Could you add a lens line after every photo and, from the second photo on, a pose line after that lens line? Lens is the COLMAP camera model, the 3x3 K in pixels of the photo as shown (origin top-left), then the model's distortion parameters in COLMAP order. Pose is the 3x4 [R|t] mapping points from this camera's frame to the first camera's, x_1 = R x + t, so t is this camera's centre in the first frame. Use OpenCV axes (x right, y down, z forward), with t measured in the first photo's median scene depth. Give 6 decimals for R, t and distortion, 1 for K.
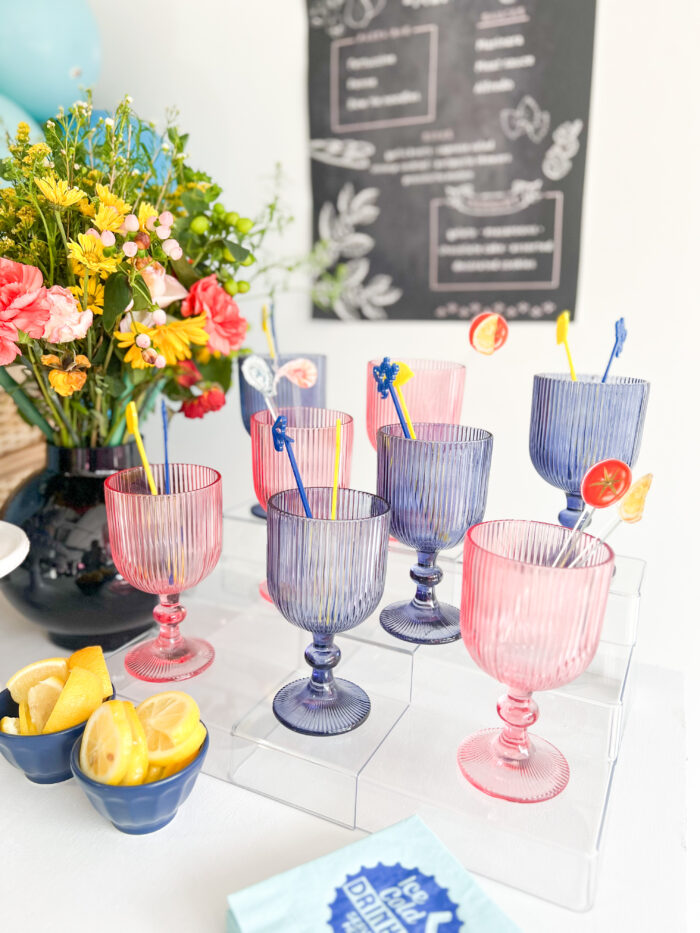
lens RADIAL K [[688.8, 0, 368.8], [0, 688.8, 476.2], [0, 0, 1]] dist [-0.002158, -0.001089]
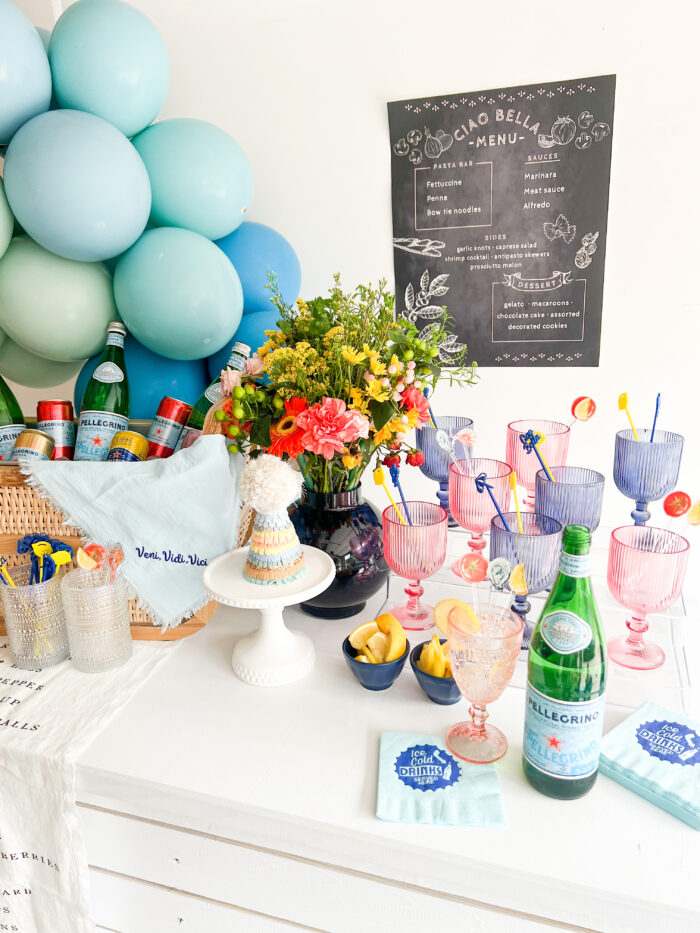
lens RADIAL K [[693.3, 0, 350.0], [0, 693.3, 466.5], [0, 0, 1]] dist [0.010093, 0.002293]
pose [[0.993445, -0.076222, 0.085184, -0.356839], [0.071231, 0.995643, 0.060173, -0.137029], [-0.089399, -0.053711, 0.994547, -0.416624]]
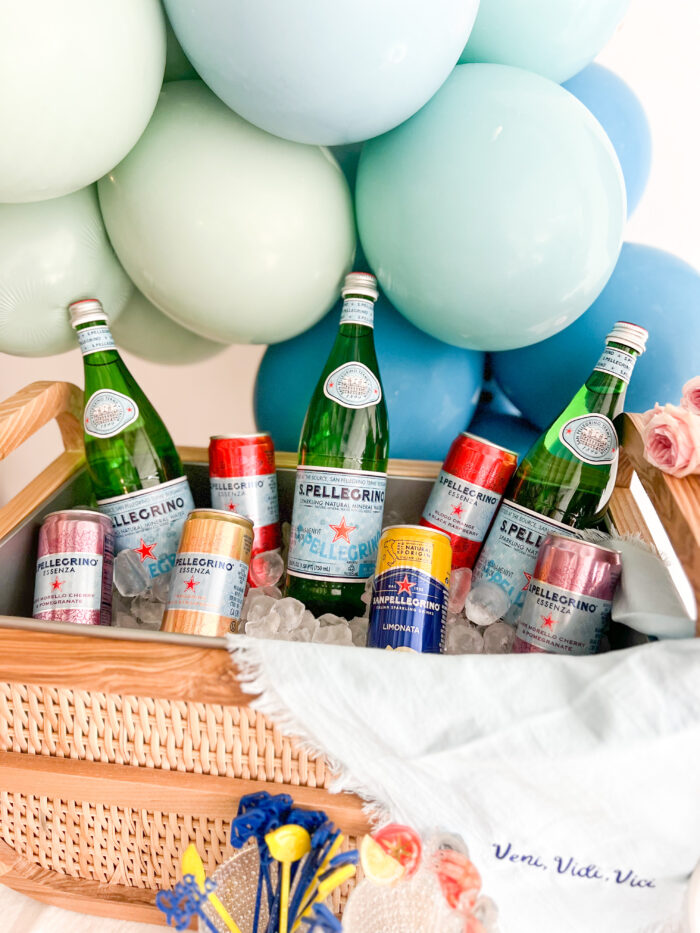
lens RADIAL K [[688.8, 0, 368.8], [0, 688.8, 476.2], [0, 0, 1]] dist [-0.002158, -0.001089]
pose [[0.997928, -0.054187, 0.034690, -0.677596], [0.044779, 0.972095, 0.230275, -0.319662], [-0.046199, -0.228244, 0.972507, 0.248055]]
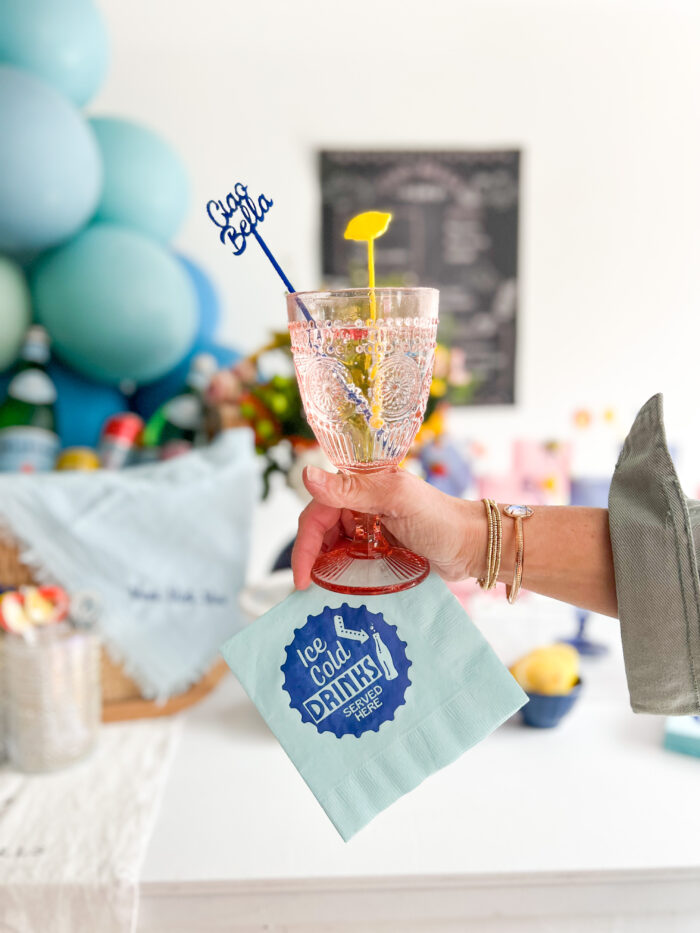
lens RADIAL K [[688.8, 0, 368.8], [0, 688.8, 476.2], [0, 0, 1]] dist [-0.002158, -0.001089]
pose [[0.888154, -0.083058, 0.451977, -0.690286], [0.133271, 0.987817, -0.080356, -0.002518], [-0.439796, 0.131604, 0.888403, -0.173356]]
